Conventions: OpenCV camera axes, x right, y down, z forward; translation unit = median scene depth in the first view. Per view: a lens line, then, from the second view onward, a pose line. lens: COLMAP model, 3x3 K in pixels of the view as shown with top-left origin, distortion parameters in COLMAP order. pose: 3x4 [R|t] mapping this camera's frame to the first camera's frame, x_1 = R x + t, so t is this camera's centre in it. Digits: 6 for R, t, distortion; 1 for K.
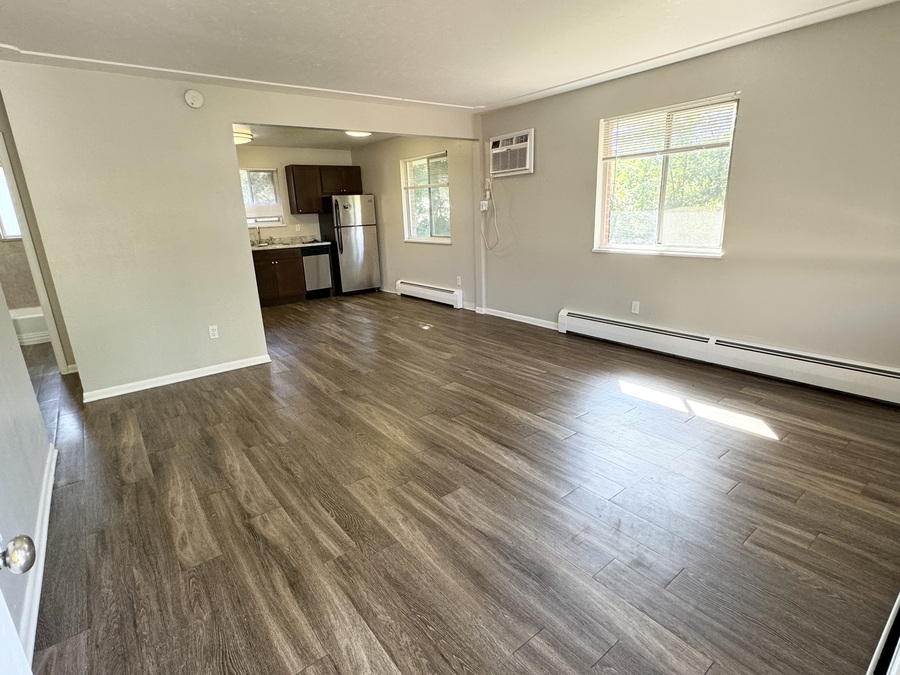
lens RADIAL K [[455.7, 0, 450.0], [0, 455.7, 337.5], [0, 0, 1]] dist [-0.000212, -0.000035]
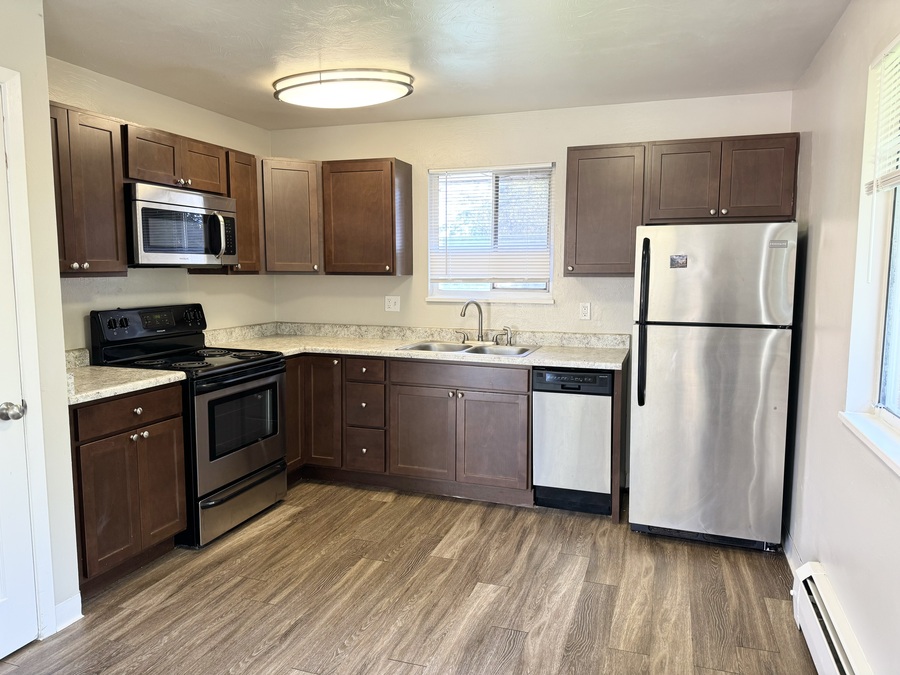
lens RADIAL K [[620.2, 0, 450.0], [0, 620.2, 337.5], [0, 0, 1]] dist [-0.122452, -0.000369]
pose [[0.530281, 0.132521, -0.837401, 0.035801], [-0.254822, 0.966952, -0.008342, -0.192875], [0.808621, 0.217811, 0.546526, 0.656115]]
